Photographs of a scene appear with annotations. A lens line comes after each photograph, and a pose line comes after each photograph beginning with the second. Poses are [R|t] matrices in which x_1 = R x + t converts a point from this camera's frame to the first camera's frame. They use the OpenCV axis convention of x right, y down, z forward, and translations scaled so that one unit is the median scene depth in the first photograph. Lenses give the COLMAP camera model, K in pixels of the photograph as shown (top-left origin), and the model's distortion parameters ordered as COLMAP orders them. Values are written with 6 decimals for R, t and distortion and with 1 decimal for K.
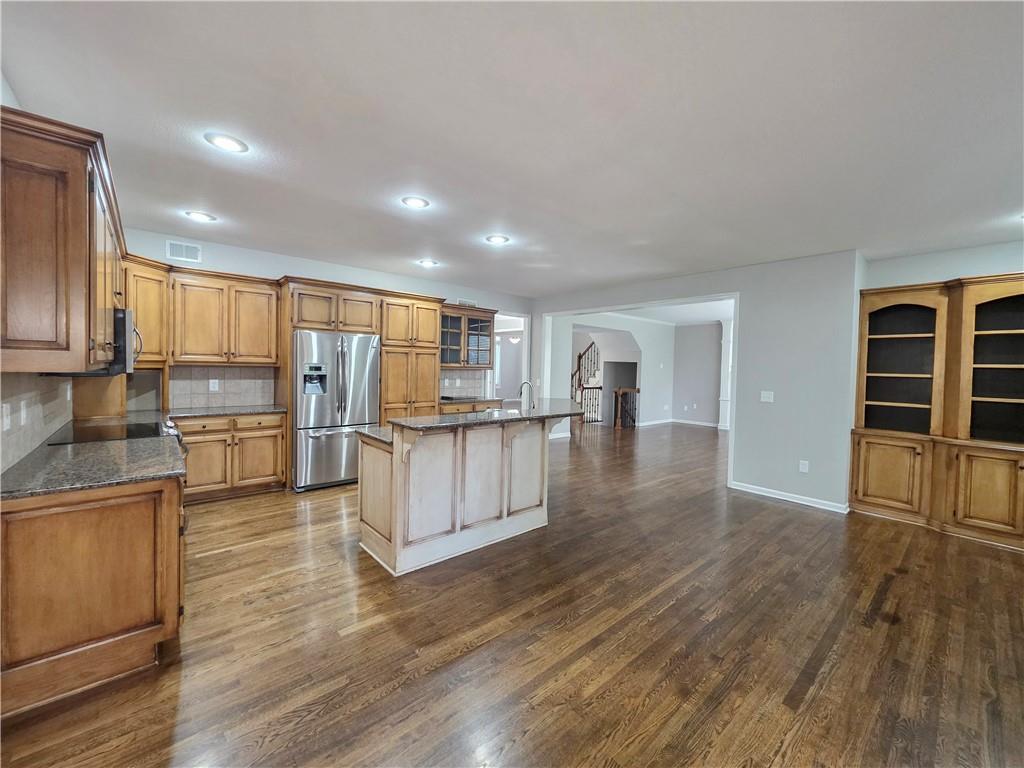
lens RADIAL K [[411.1, 0, 512.2], [0, 411.1, 378.5], [0, 0, 1]] dist [0.008415, -0.000314]
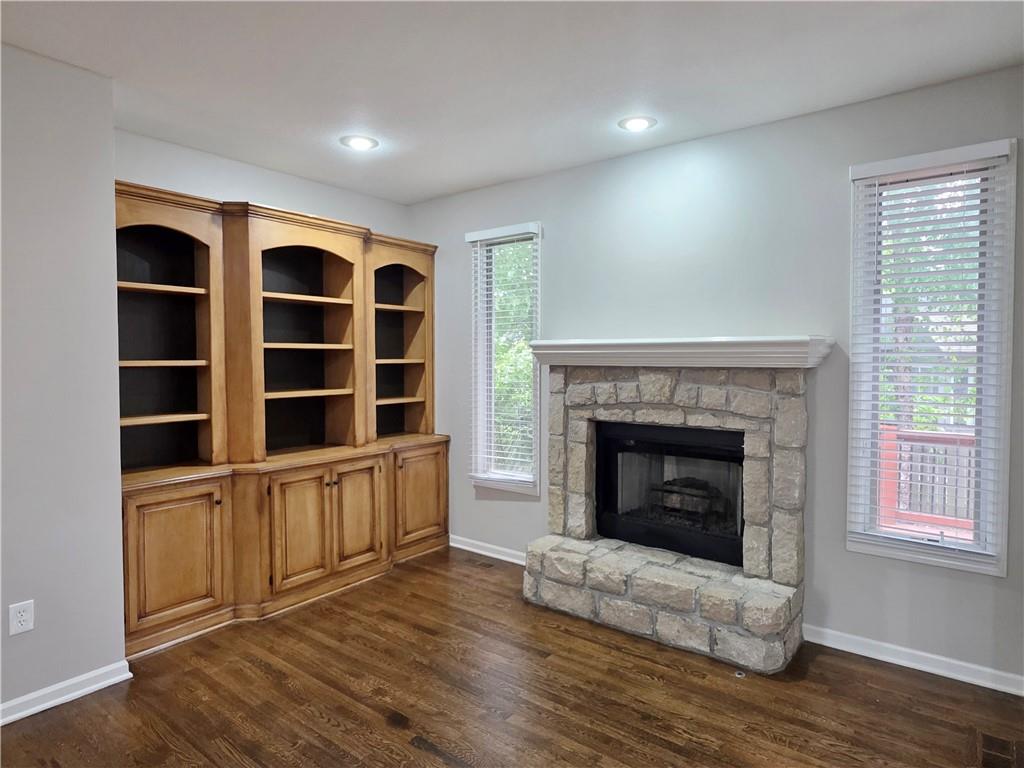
lens RADIAL K [[593.0, 0, 512.1], [0, 593.0, 378.9], [0, 0, 1]] dist [0.001868, 0.000530]
pose [[-0.187649, -0.054824, 0.980705, 0.134499], [0.027558, 0.997754, 0.061050, -0.023781], [-0.981849, 0.038482, -0.185717, 0.794818]]
